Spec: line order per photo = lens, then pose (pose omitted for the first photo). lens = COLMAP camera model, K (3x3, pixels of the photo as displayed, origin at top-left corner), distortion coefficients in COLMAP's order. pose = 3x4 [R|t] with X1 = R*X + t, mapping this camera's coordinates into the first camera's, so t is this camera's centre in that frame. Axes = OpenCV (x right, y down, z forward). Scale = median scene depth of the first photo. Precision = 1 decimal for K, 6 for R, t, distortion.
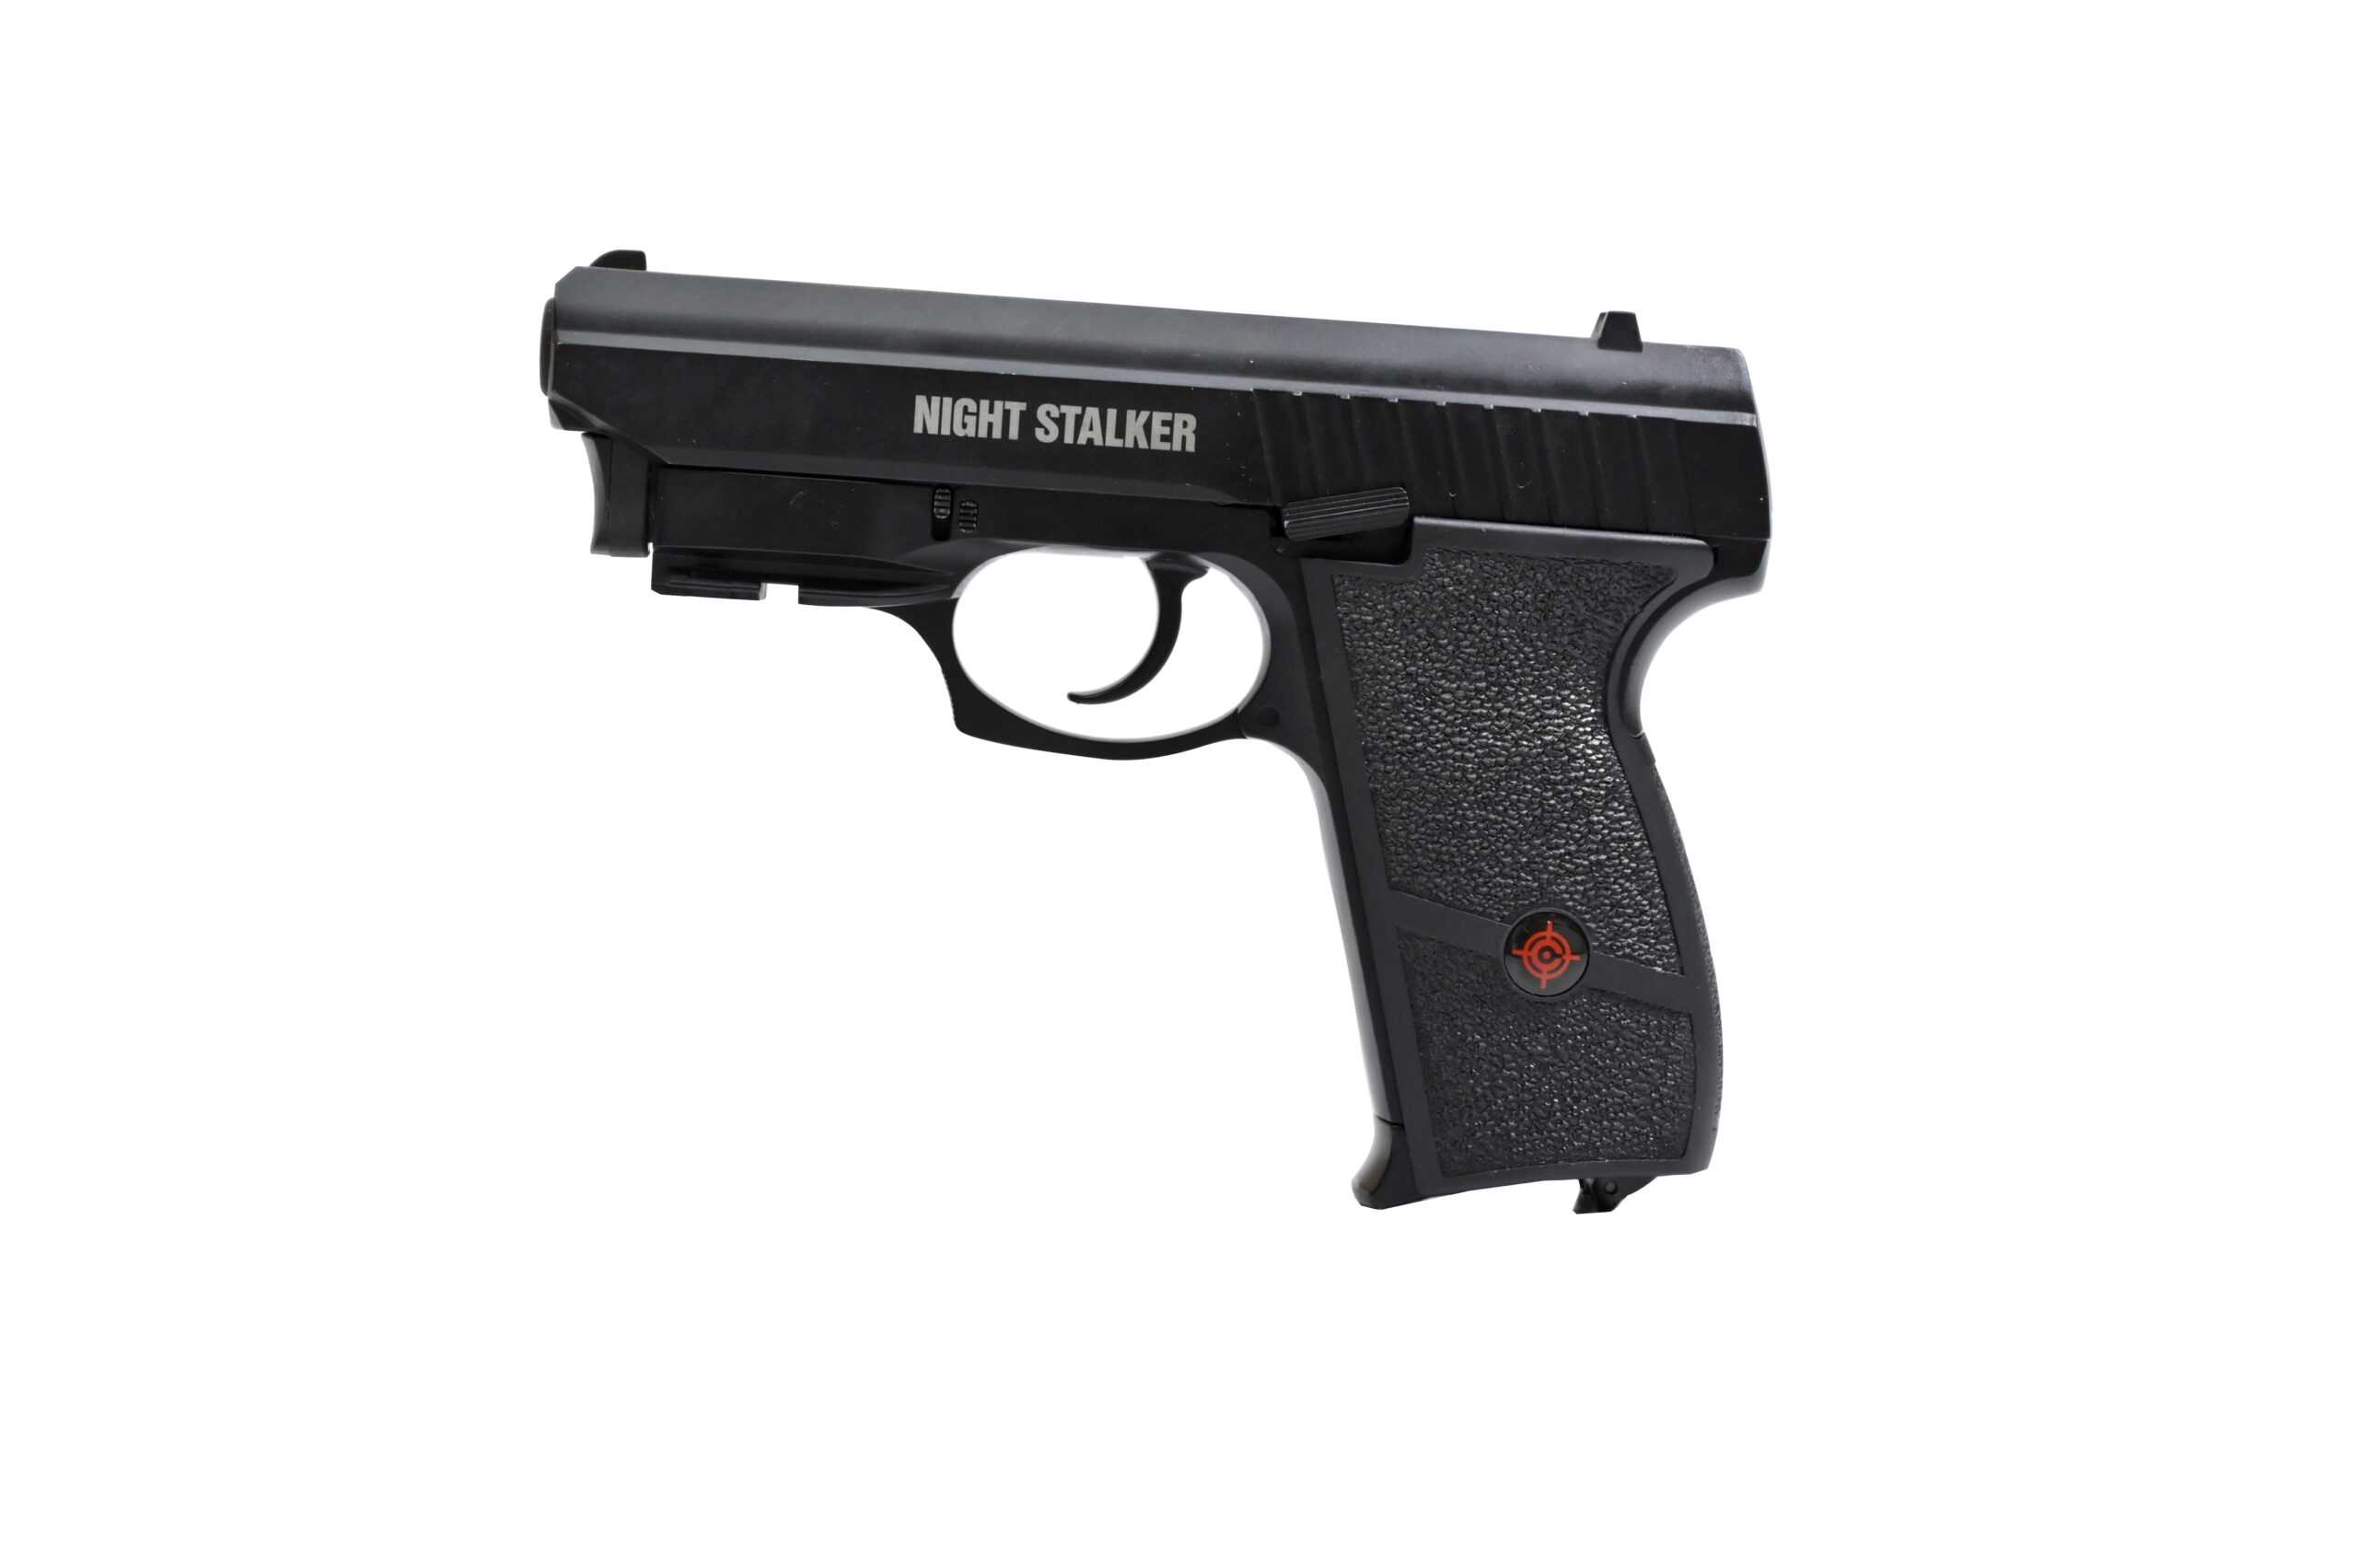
lens RADIAL K [[4974.1, 0, 1178.5], [0, 4974.1, 784.0], [0, 0, 1]] dist [-0.040491, -0.015023]
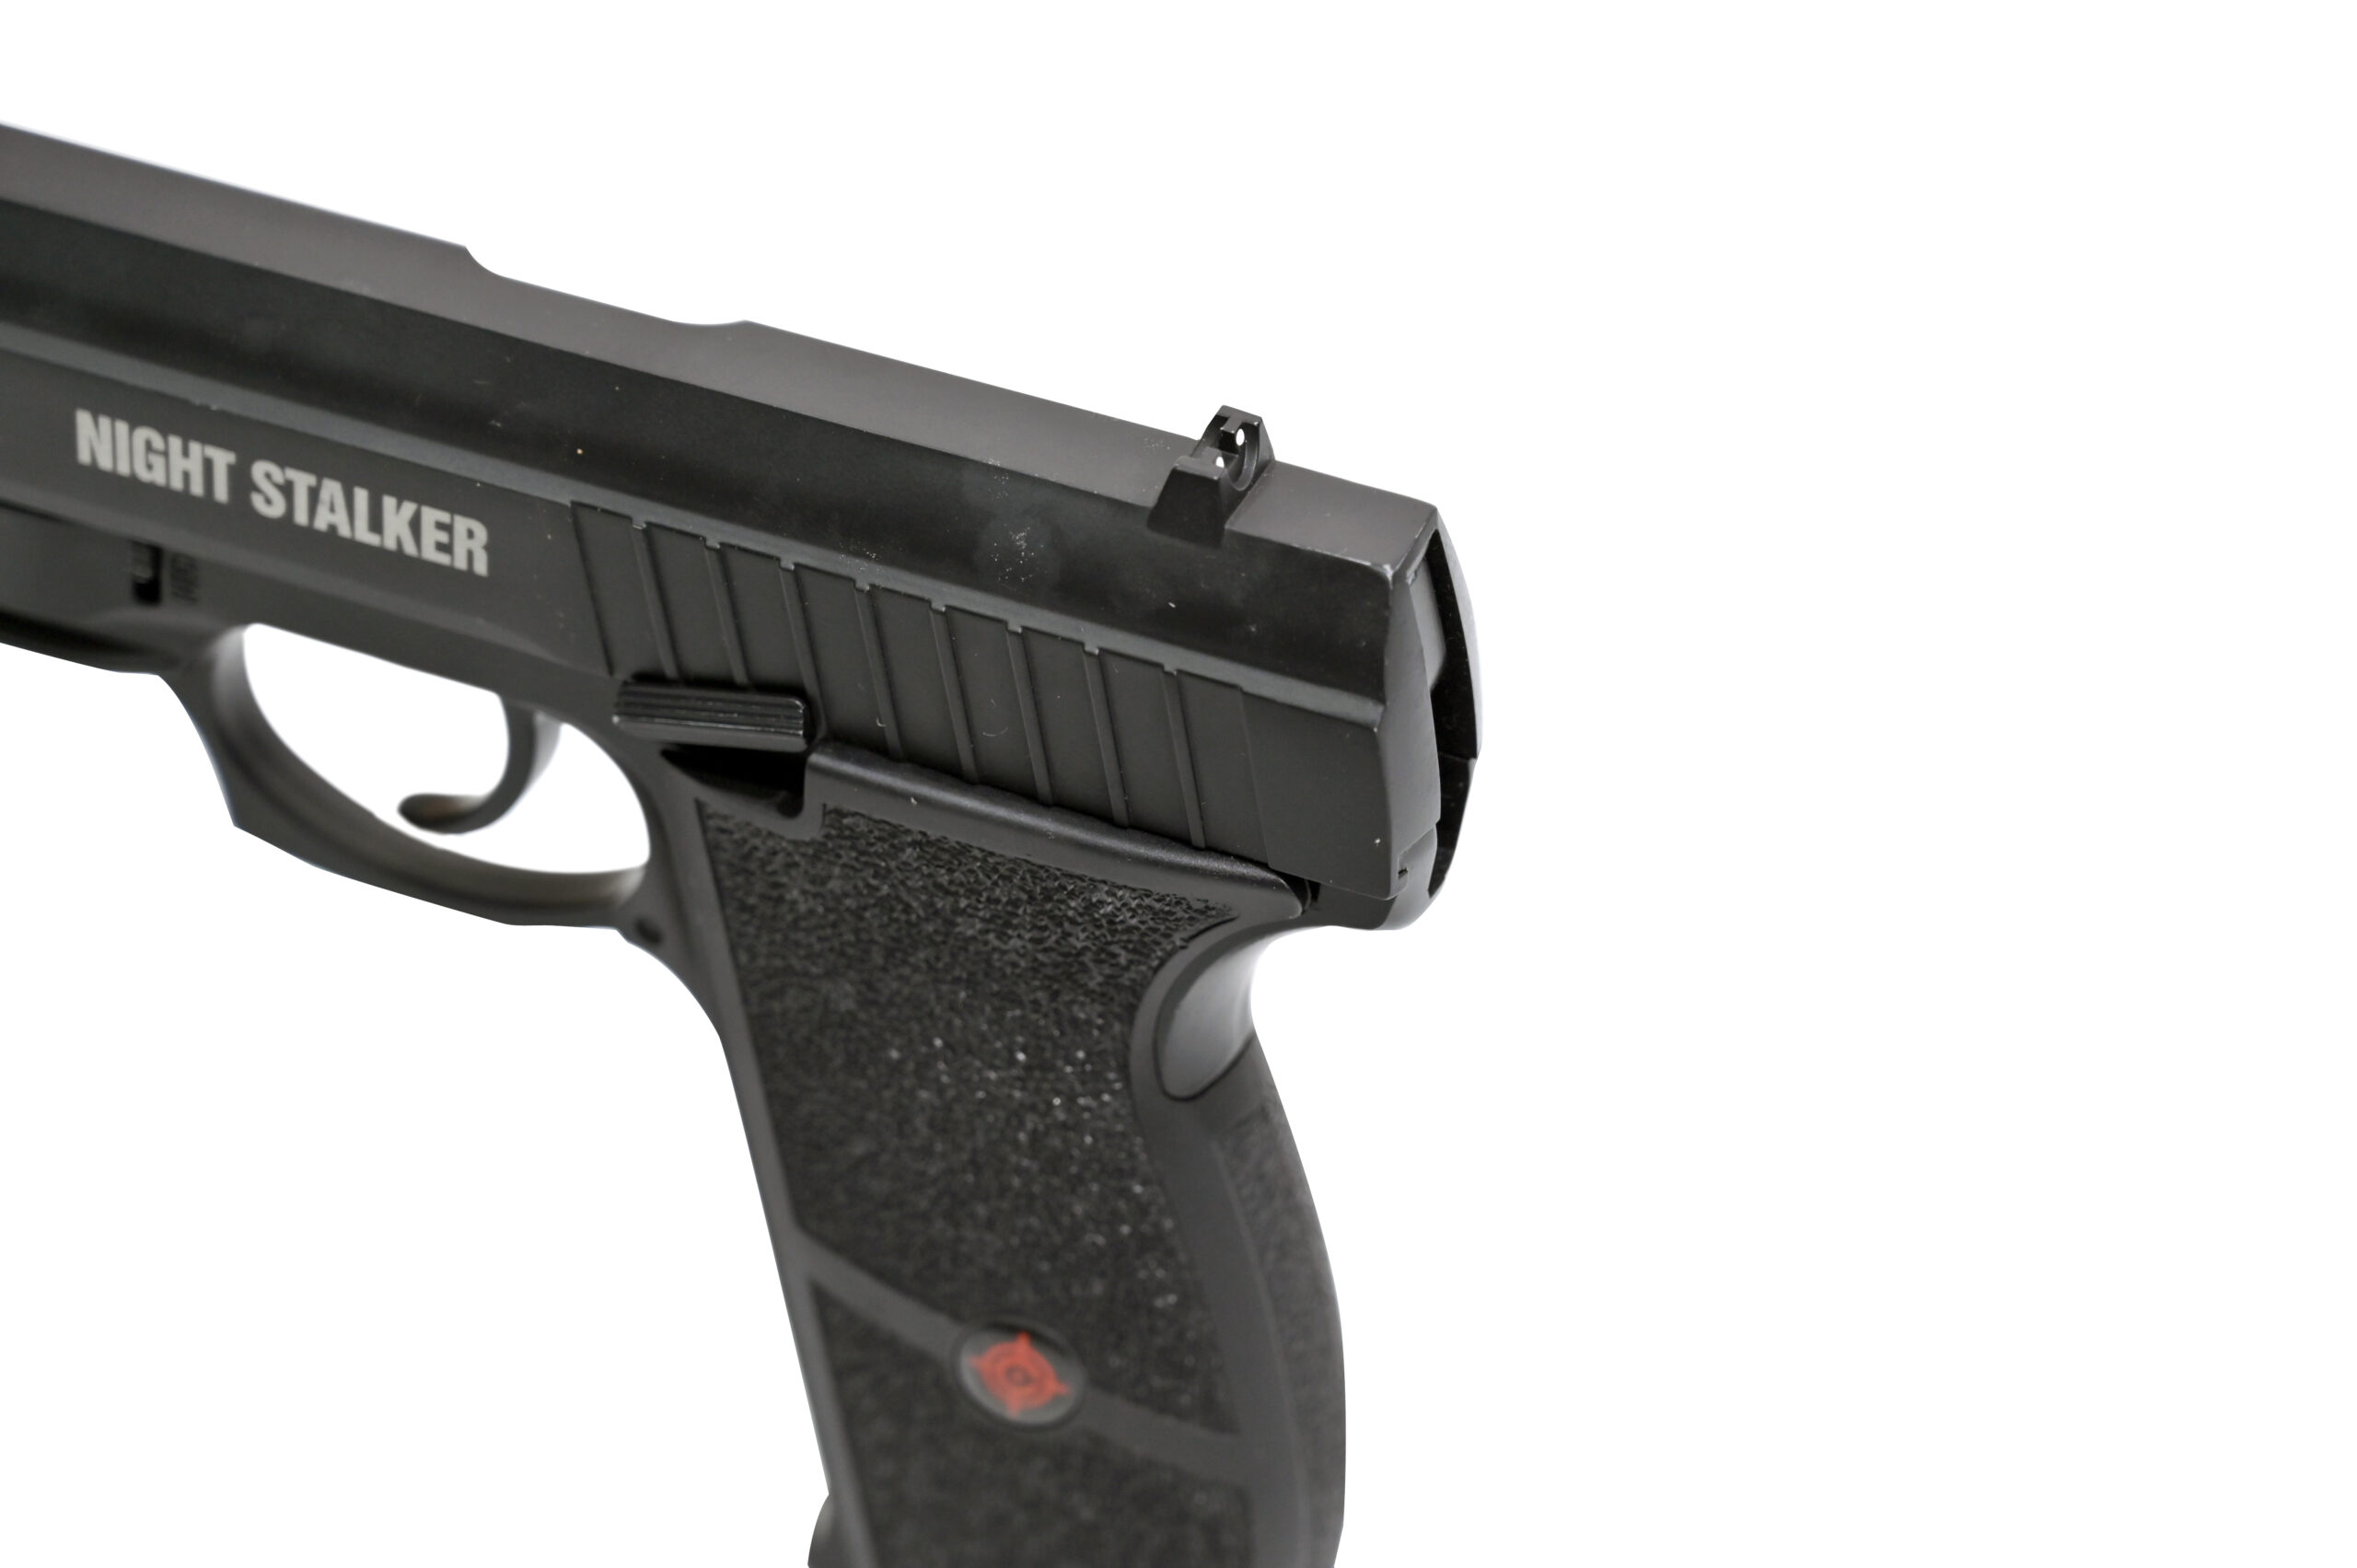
lens RADIAL K [[4974.1, 0, 1178.5], [0, 4974.1, 784.0], [0, 0, 1]] dist [-0.040491, -0.015023]
pose [[0.927627, 0.222485, -0.300014, 0.268778], [-0.054855, 0.875675, 0.479775, -0.339937], [0.369458, -0.428595, 0.824504, 0.521886]]
